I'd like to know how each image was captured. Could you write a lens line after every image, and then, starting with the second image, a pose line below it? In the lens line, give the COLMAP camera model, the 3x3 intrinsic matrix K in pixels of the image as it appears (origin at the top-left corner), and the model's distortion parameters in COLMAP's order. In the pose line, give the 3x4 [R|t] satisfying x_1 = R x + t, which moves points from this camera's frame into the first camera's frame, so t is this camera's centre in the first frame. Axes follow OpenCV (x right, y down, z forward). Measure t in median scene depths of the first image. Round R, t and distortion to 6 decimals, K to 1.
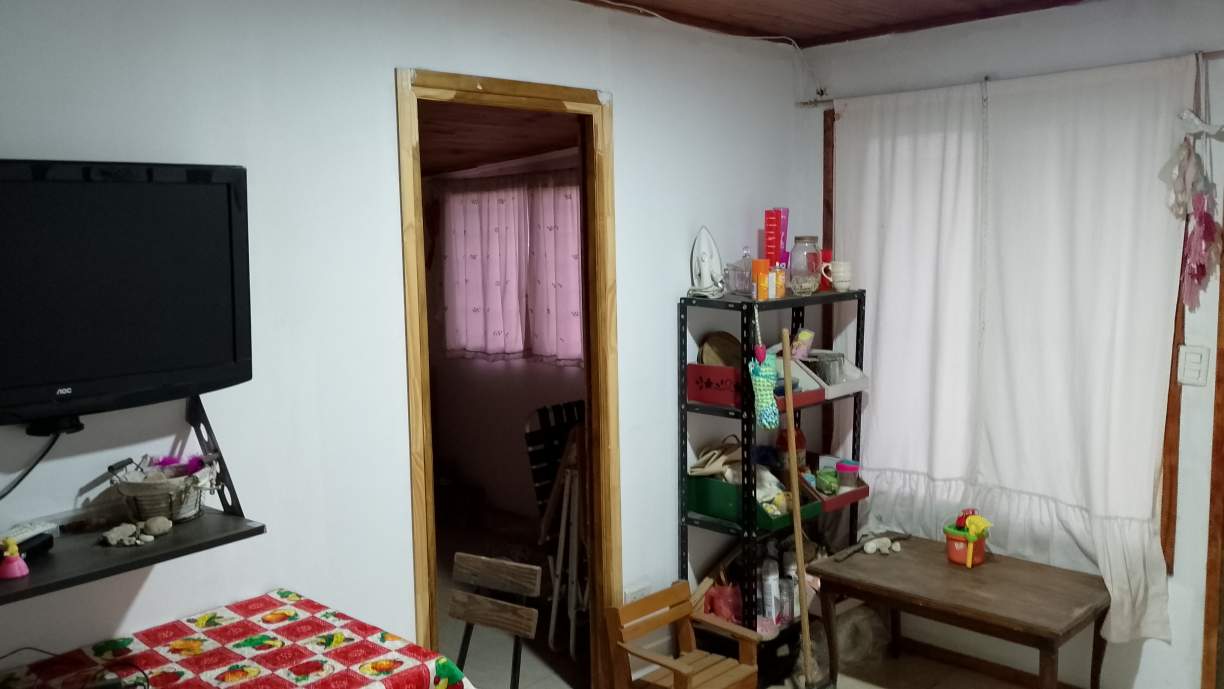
lens RADIAL K [[1008.6, 0, 611.4], [0, 1008.6, 344.7], [0, 0, 1]] dist [0.000981, 0.000987]
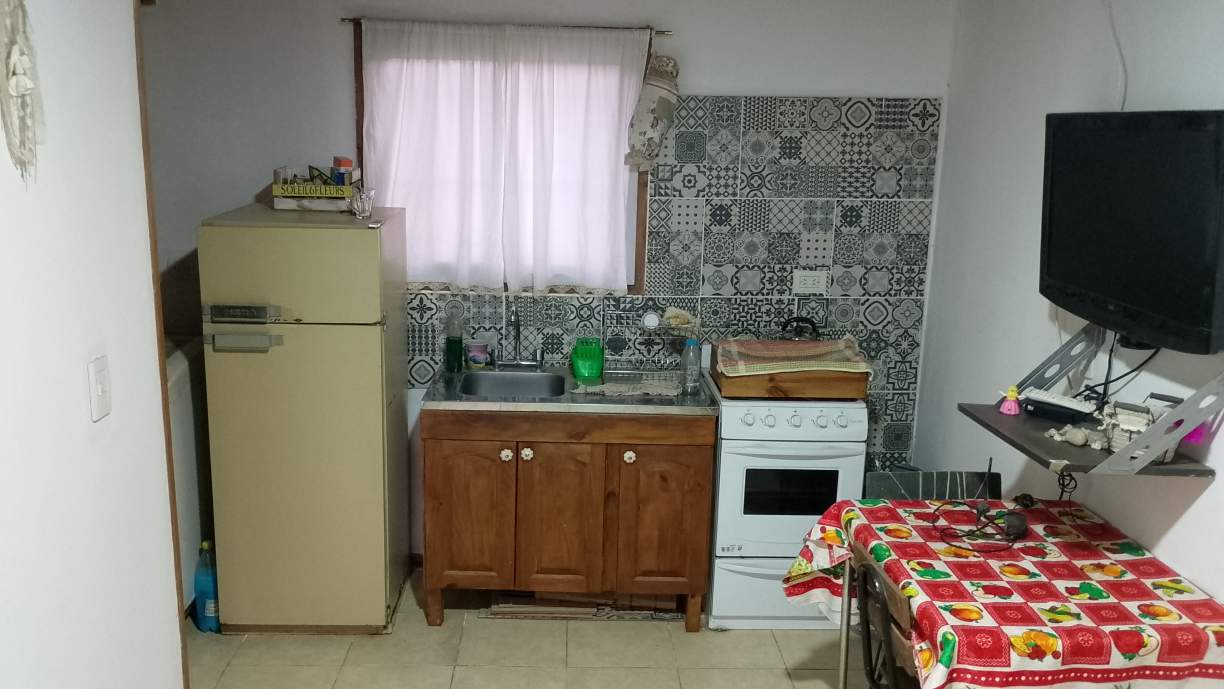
lens RADIAL K [[1008.6, 0, 610.9], [0, 1008.6, 343.1], [0, 0, 1]] dist [0.000981, 0.000987]
pose [[-0.688710, 0.157582, -0.707705, 0.660545], [-0.100157, 0.946059, 0.308125, -0.204773], [0.718086, 0.283090, -0.635777, 1.248248]]
